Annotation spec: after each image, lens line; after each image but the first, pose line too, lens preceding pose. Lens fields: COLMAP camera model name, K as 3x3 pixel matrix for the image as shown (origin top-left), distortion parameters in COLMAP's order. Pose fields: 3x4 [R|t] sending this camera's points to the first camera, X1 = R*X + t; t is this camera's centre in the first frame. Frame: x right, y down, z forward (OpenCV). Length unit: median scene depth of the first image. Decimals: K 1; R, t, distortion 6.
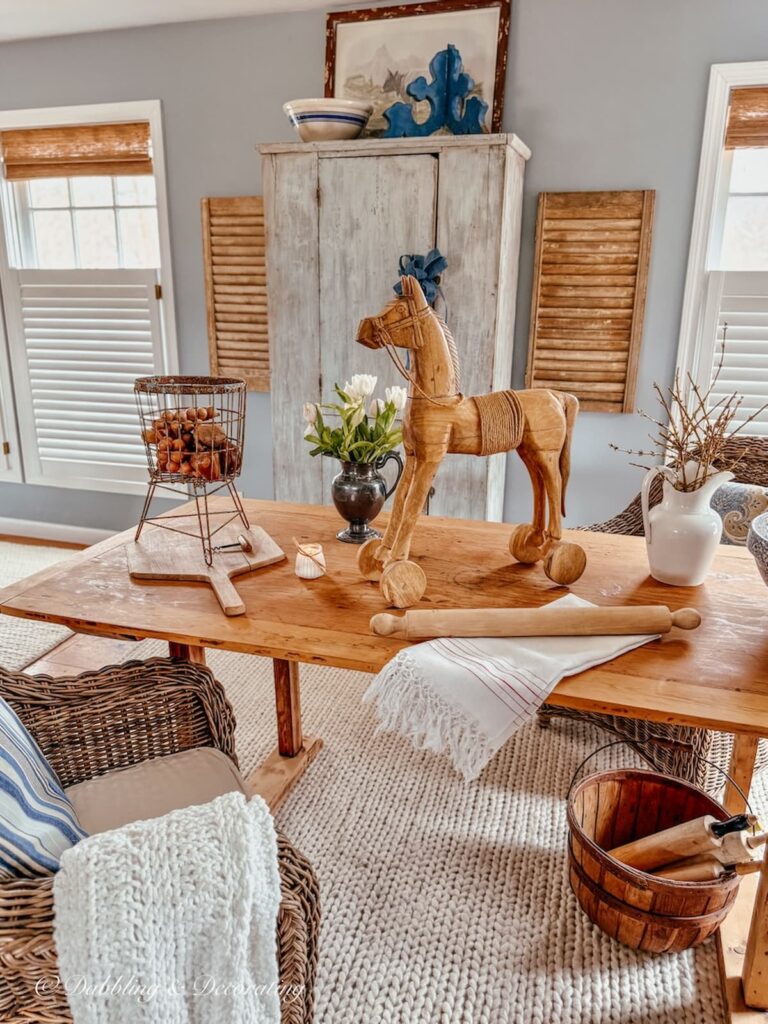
lens RADIAL K [[756.0, 0, 378.3], [0, 756.0, 527.7], [0, 0, 1]] dist [0.039665, -0.079738]
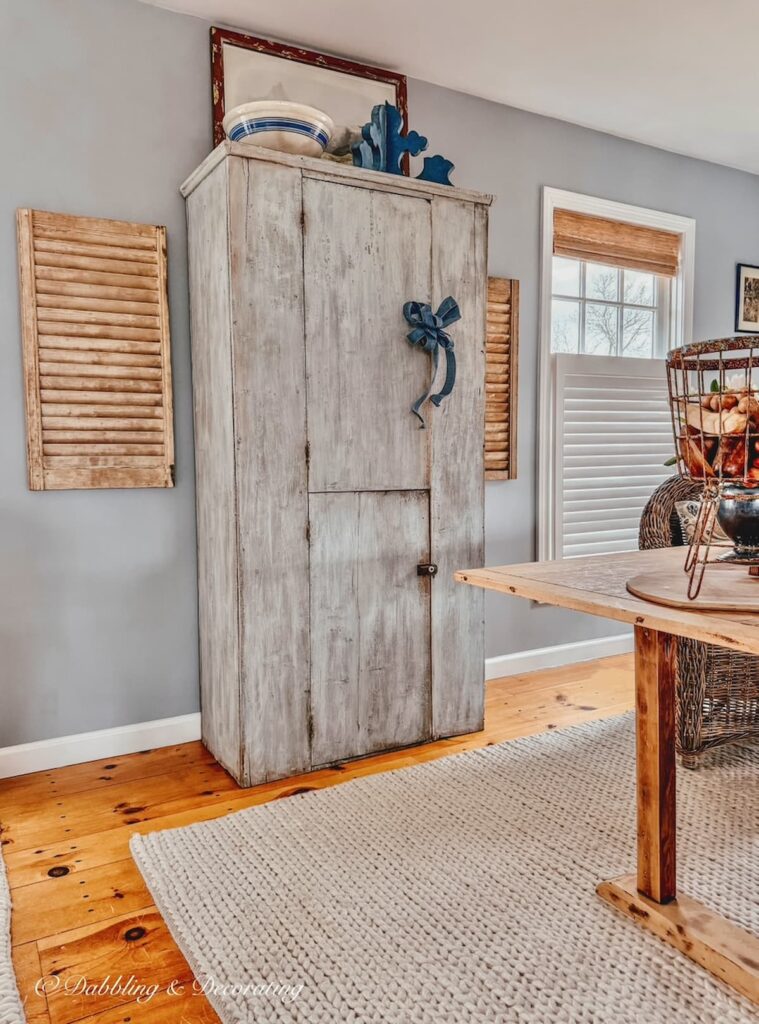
lens RADIAL K [[756.0, 0, 369.0], [0, 756.0, 521.8], [0, 0, 1]] dist [0.039665, -0.079738]
pose [[0.674912, -0.079577, 0.733595, -0.646616], [0.239325, 0.964033, -0.115606, -0.022523], [-0.698010, 0.253592, 0.669682, 0.497120]]
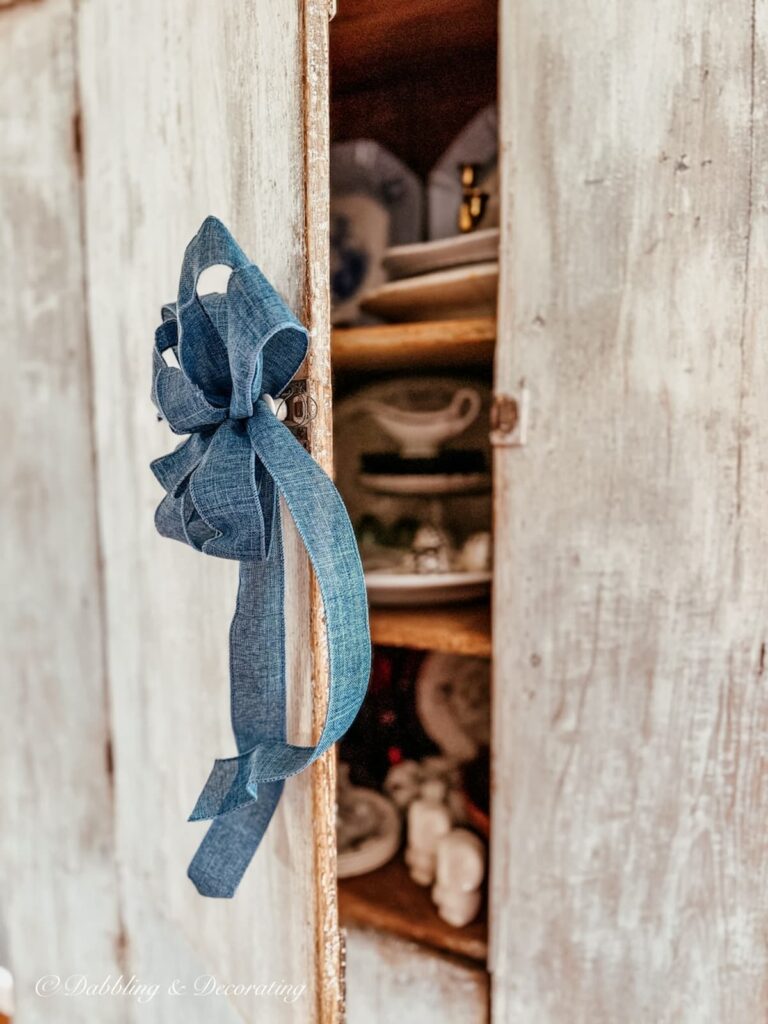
lens RADIAL K [[756.0, 0, 369.7], [0, 756.0, 512.6], [0, 0, 1]] dist [0.039665, -0.079738]
pose [[0.989034, -0.004748, -0.147610, 0.069837], [-0.021385, 0.984345, -0.174948, -0.254113], [0.146129, 0.176186, 0.973450, 0.767854]]
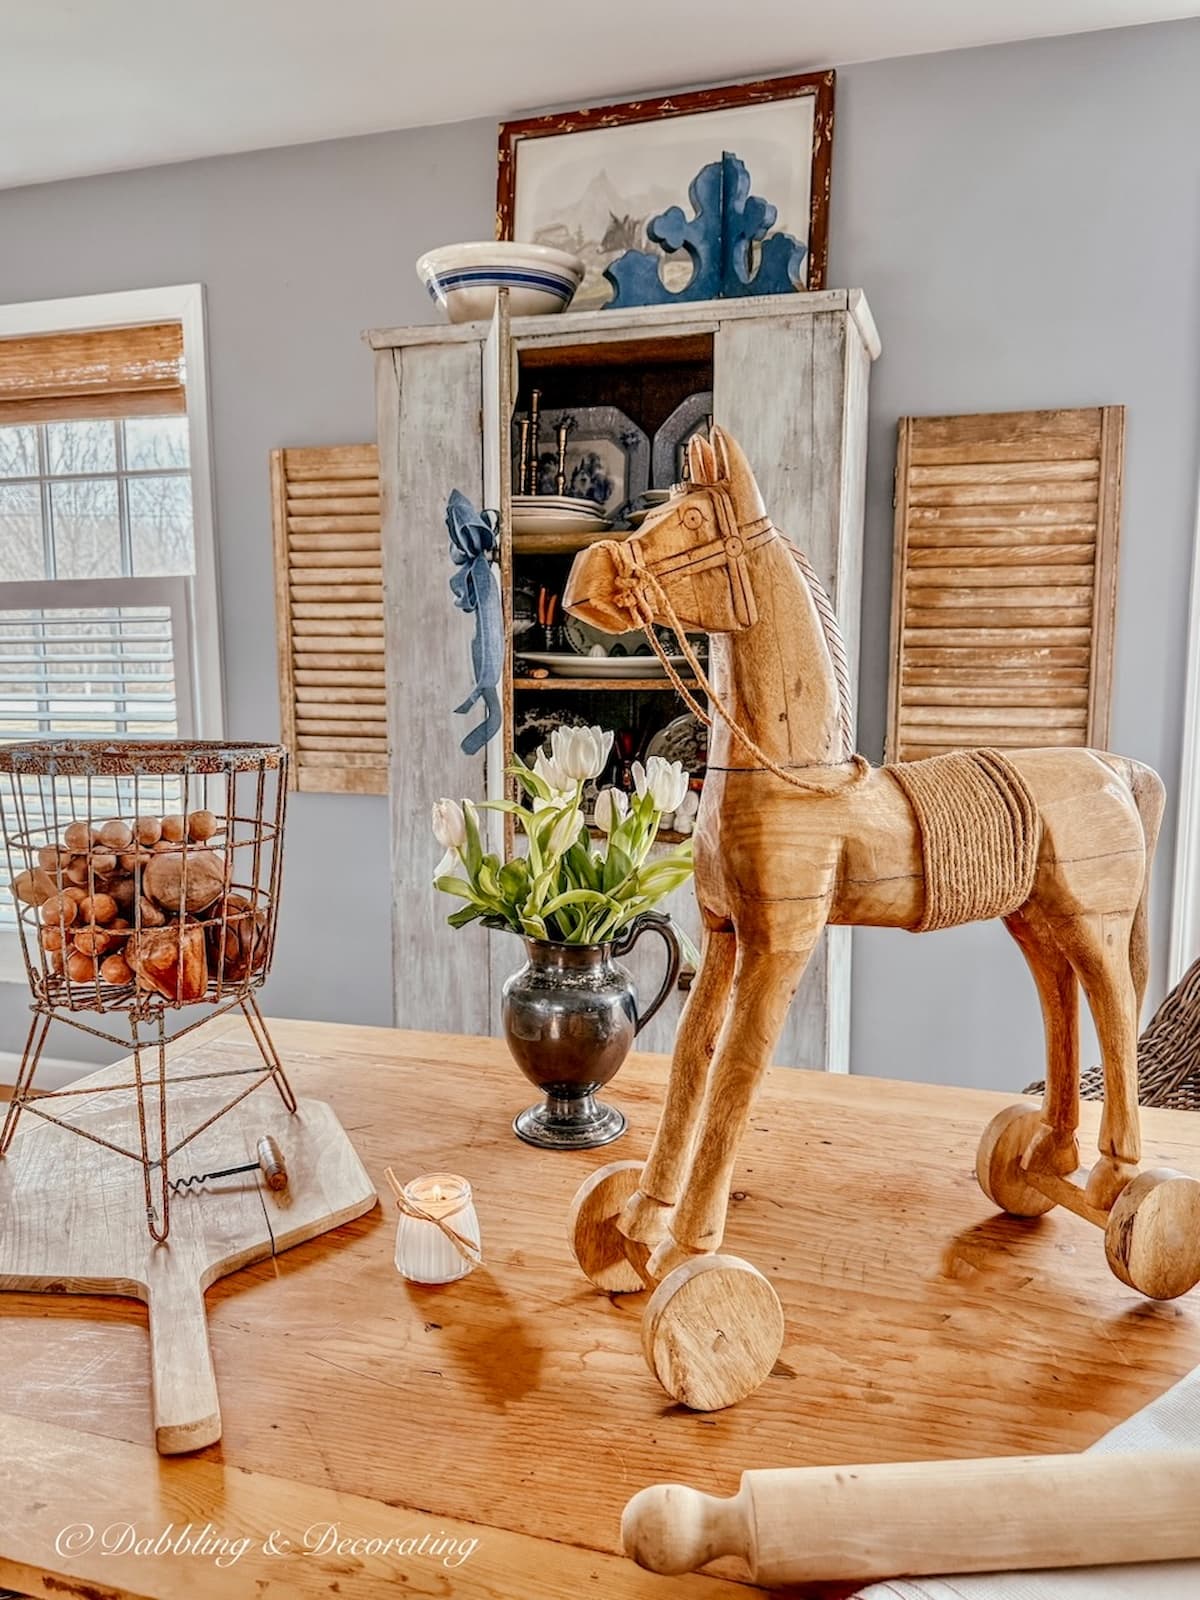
lens RADIAL K [[1181.2, 0, 593.3], [0, 1181.2, 822.1], [0, 0, 1]] dist [0.039665, -0.079738]
pose [[0.999912, -0.012476, 0.004616, -0.009763], [0.013066, 0.986237, -0.164820, -0.030412], [-0.002496, 0.164866, 0.986313, 0.241498]]
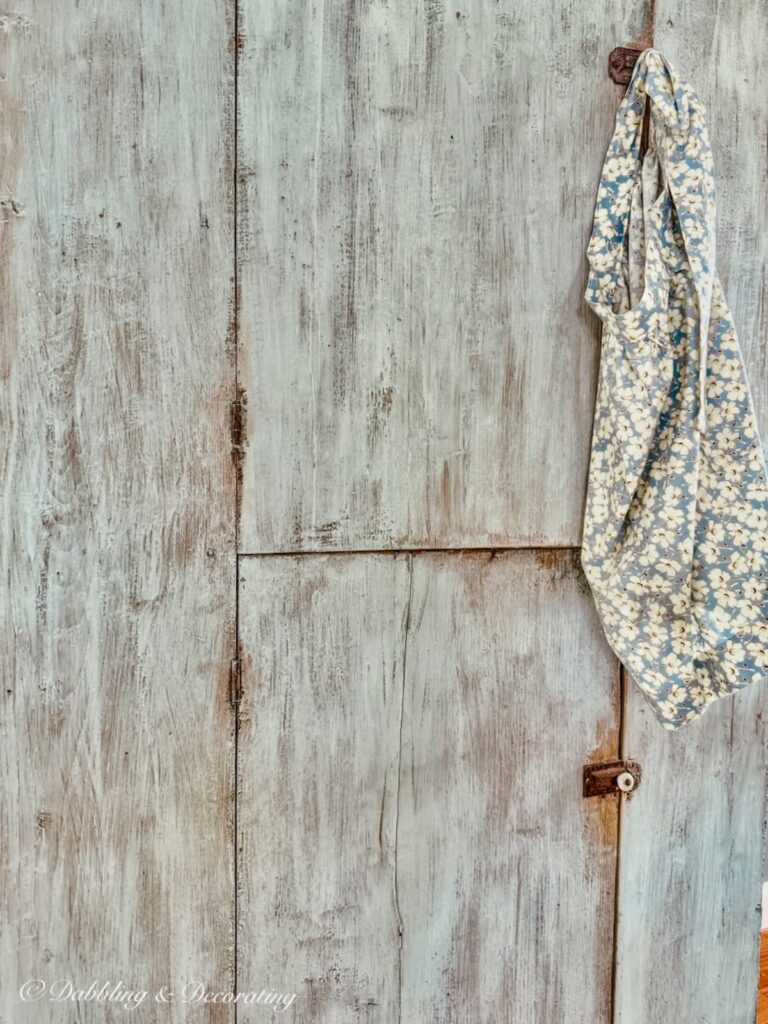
lens RADIAL K [[792.8, 0, 379.4], [0, 792.8, 514.0], [0, 0, 1]] dist [0.010627, -0.029955]
pose [[0.777689, -0.042189, 0.627231, -0.212588], [0.186730, 0.968217, -0.166397, -0.124799], [-0.600276, 0.246528, 0.760850, 0.853008]]
